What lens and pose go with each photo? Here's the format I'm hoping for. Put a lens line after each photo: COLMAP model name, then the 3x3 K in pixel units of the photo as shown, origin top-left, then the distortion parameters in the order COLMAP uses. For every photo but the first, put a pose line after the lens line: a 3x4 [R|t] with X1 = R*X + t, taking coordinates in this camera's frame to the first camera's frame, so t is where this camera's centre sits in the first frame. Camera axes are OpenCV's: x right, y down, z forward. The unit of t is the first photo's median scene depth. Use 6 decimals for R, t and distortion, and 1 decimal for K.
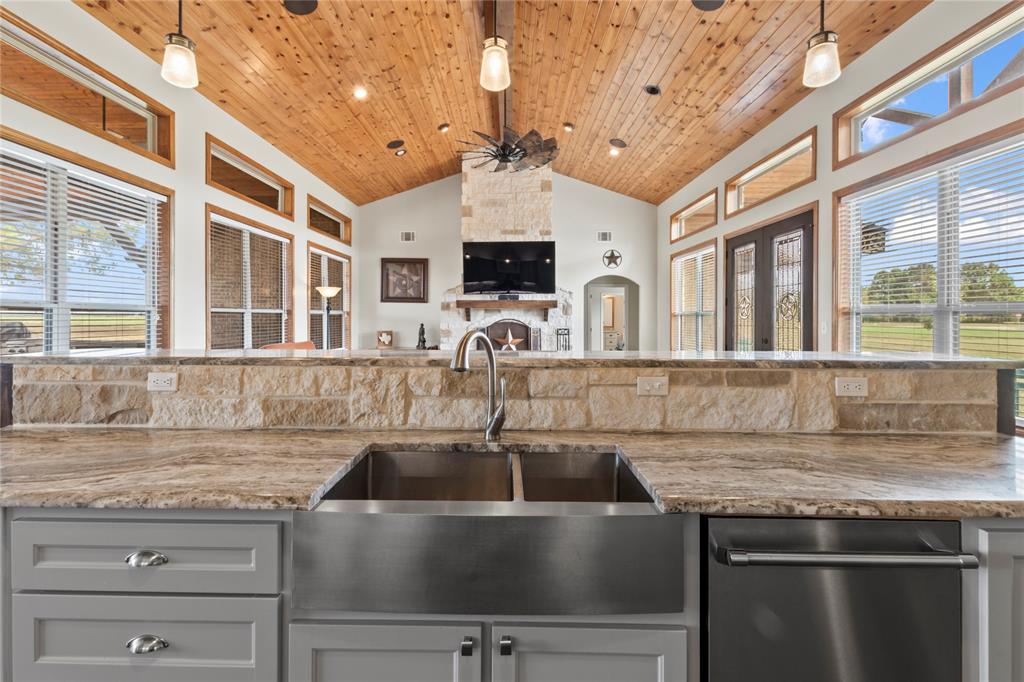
lens RADIAL K [[448.0, 0, 508.6], [0, 448.0, 314.9], [0, 0, 1]] dist [0.007848, -0.003318]
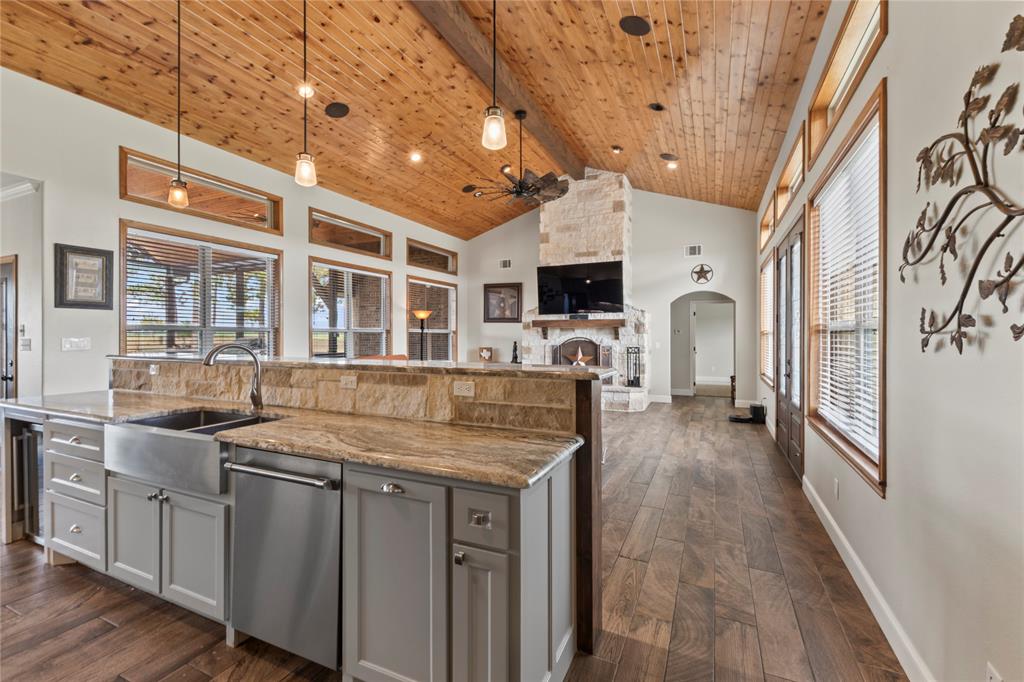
lens RADIAL K [[448.0, 0, 514.8], [0, 448.0, 334.4], [0, 0, 1]] dist [0.007848, -0.003318]
pose [[0.916121, -0.001066, -0.400901, 0.287802], [0.002192, 0.999995, 0.002351, -0.000263], [0.400897, -0.003033, 0.916118, -0.027454]]
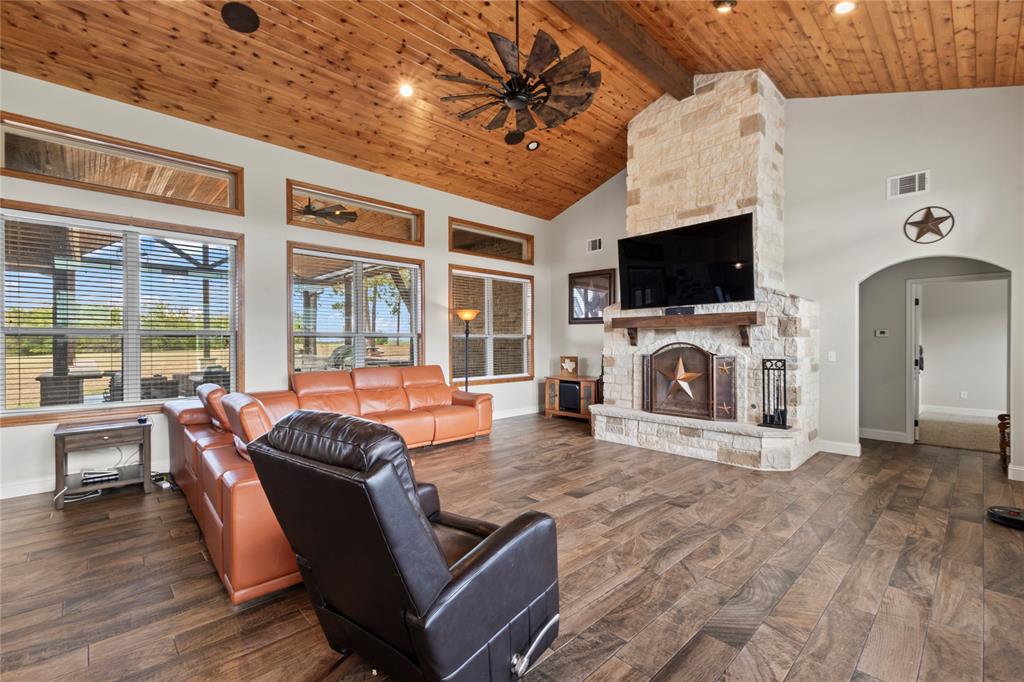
lens RADIAL K [[448.0, 0, 511.7], [0, 448.0, 348.9], [0, 0, 1]] dist [0.007848, -0.003318]
pose [[0.690539, 0.007188, -0.723260, 0.318595], [0.003574, 0.999904, 0.013350, 0.008491], [0.723287, -0.011804, 0.690447, 0.353015]]
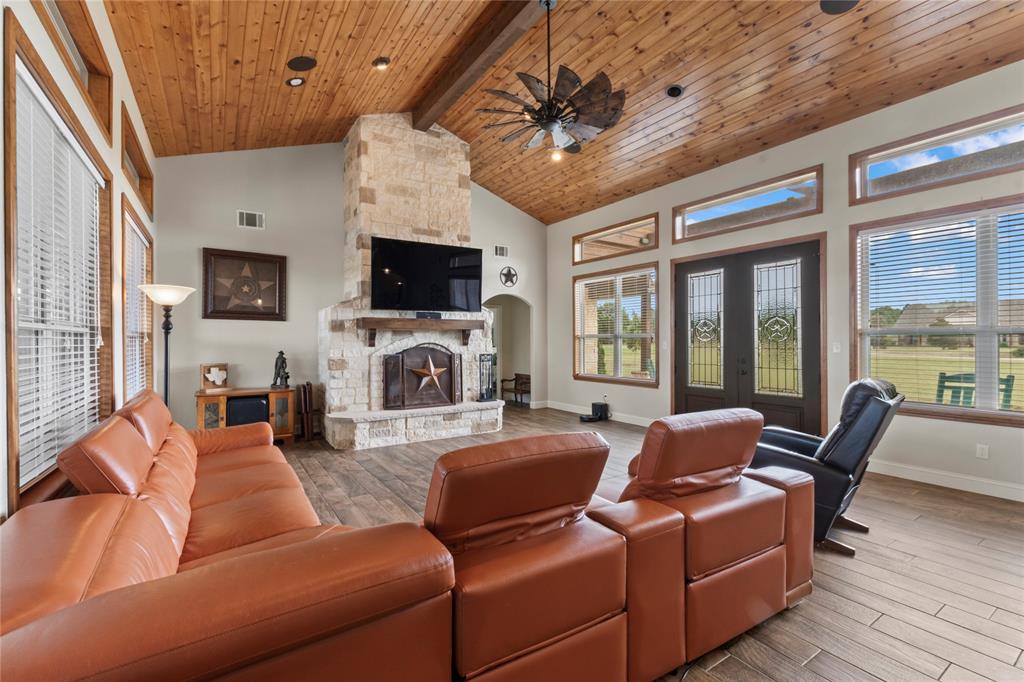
lens RADIAL K [[448.0, 0, 510.1], [0, 448.0, 343.5], [0, 0, 1]] dist [0.007848, -0.003318]
pose [[0.831957, -0.008349, 0.554777, -0.317924], [0.005662, 0.999962, 0.006559, 0.005446], [-0.554811, -0.002316, 0.831973, 0.277322]]
